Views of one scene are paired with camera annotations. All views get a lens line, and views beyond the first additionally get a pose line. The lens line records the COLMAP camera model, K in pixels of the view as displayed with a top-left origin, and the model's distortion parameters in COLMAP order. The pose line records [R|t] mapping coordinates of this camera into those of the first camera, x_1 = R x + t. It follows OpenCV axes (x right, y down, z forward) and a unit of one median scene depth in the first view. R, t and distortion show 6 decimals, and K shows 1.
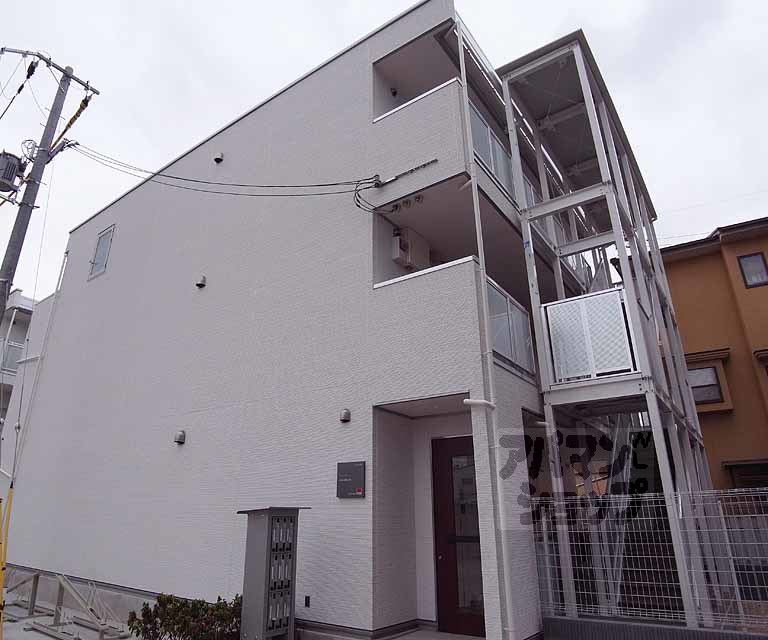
lens RADIAL K [[510.6, 0, 363.1], [0, 510.6, 307.0], [0, 0, 1]] dist [-0.054866, -0.001724]
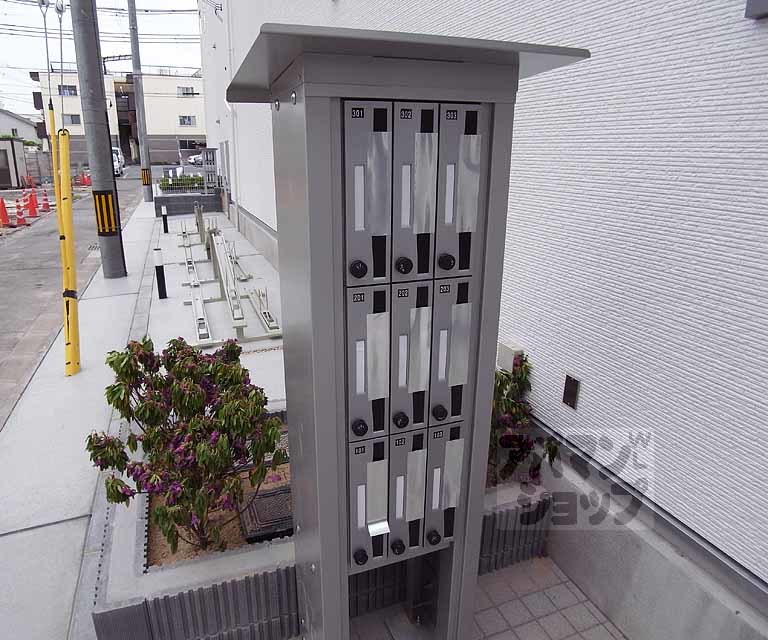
lens RADIAL K [[510.6, 0, 363.1], [0, 510.6, 307.0], [0, 0, 1]] dist [-0.054866, -0.001724]
pose [[0.834452, 0.156577, -0.528369, -0.059505], [0.213081, 0.792541, 0.571380, 0.329636], [0.508219, -0.589375, 0.627974, 0.749473]]
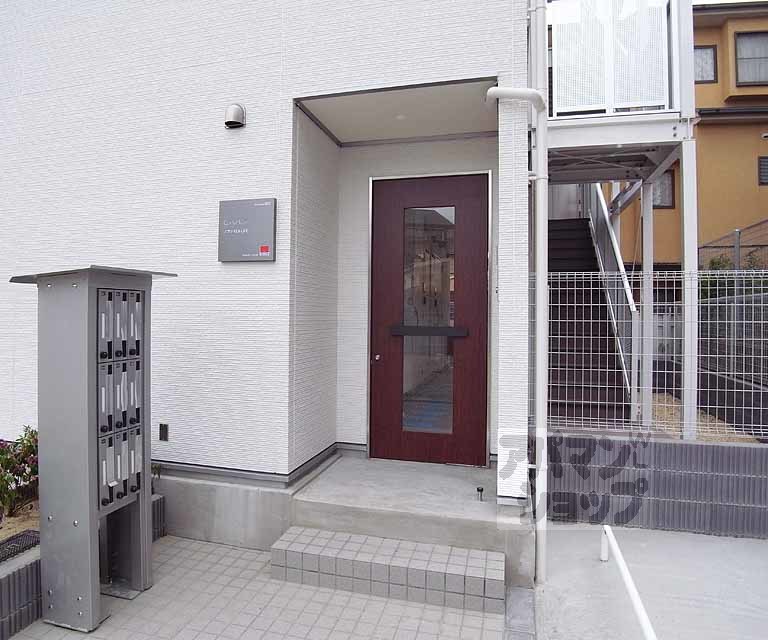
lens RADIAL K [[510.6, 0, 363.1], [0, 510.6, 307.0], [0, 0, 1]] dist [-0.054866, -0.001724]
pose [[0.933853, 0.007017, 0.357589, -0.103267], [-0.139575, 0.927682, 0.346301, 0.210830], [-0.329299, -0.373305, 0.867298, 0.456176]]
